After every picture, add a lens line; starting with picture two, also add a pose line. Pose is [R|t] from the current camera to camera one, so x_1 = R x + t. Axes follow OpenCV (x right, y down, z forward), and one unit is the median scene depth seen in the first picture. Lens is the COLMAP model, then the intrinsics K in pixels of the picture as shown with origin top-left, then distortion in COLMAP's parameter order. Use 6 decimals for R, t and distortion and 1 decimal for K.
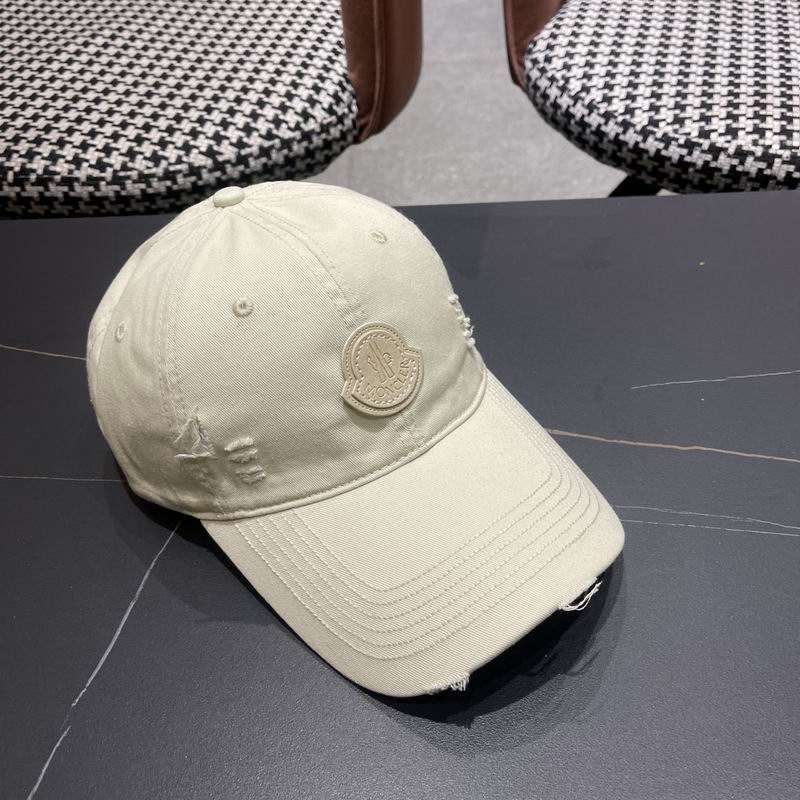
lens RADIAL K [[851.8, 0, 408.1], [0, 851.8, 411.2], [0, 0, 1]] dist [0.018158, 0.000000]
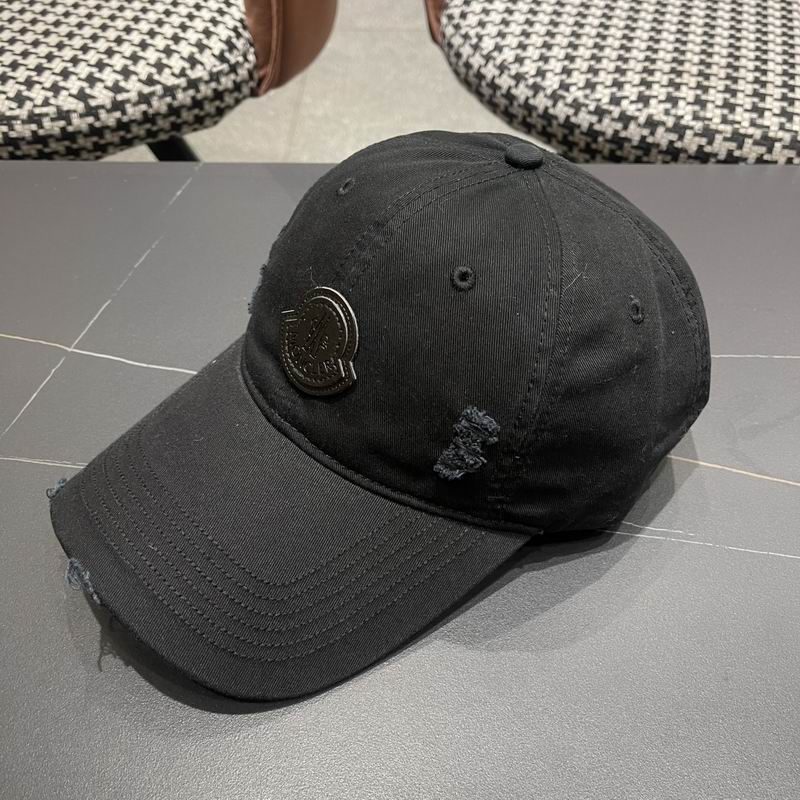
lens RADIAL K [[851.8, 0, 407.3], [0, 851.8, 414.7], [0, 0, 1]] dist [0.018158, 0.000000]
pose [[0.998861, 0.035414, 0.031990, 0.097283], [-0.036269, 0.998989, 0.026559, 0.000997], [-0.031017, -0.027689, 0.999135, 0.063856]]
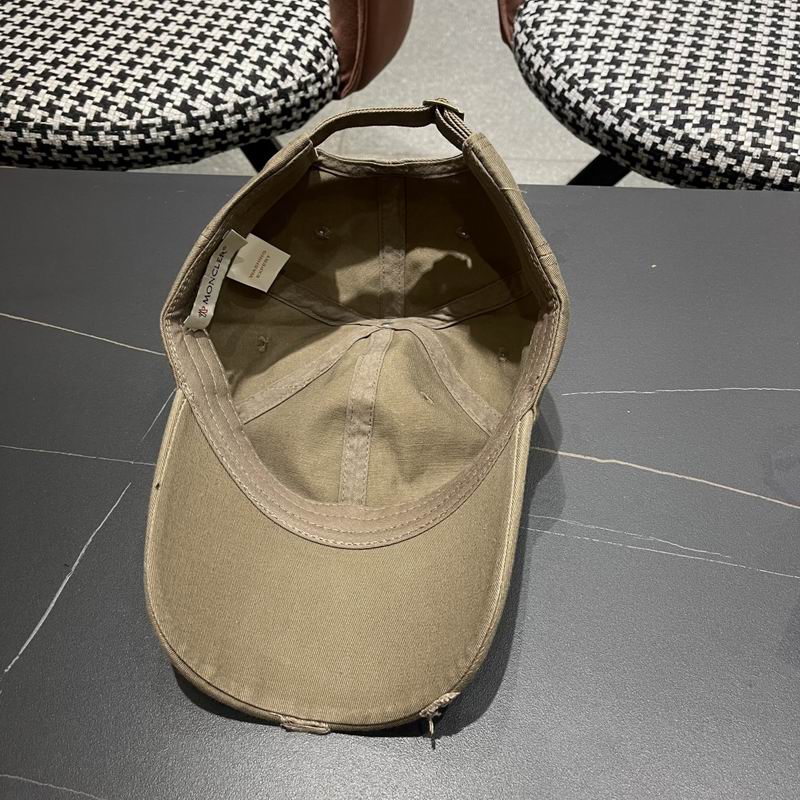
lens RADIAL K [[851.8, 0, 401.8], [0, 851.8, 408.5], [0, 0, 1]] dist [0.018158, 0.000000]
pose [[0.997574, 0.069049, -0.008795, 0.054019], [-0.067744, 0.992133, 0.105274, -0.074660], [0.015995, -0.104423, 0.994404, -0.025863]]
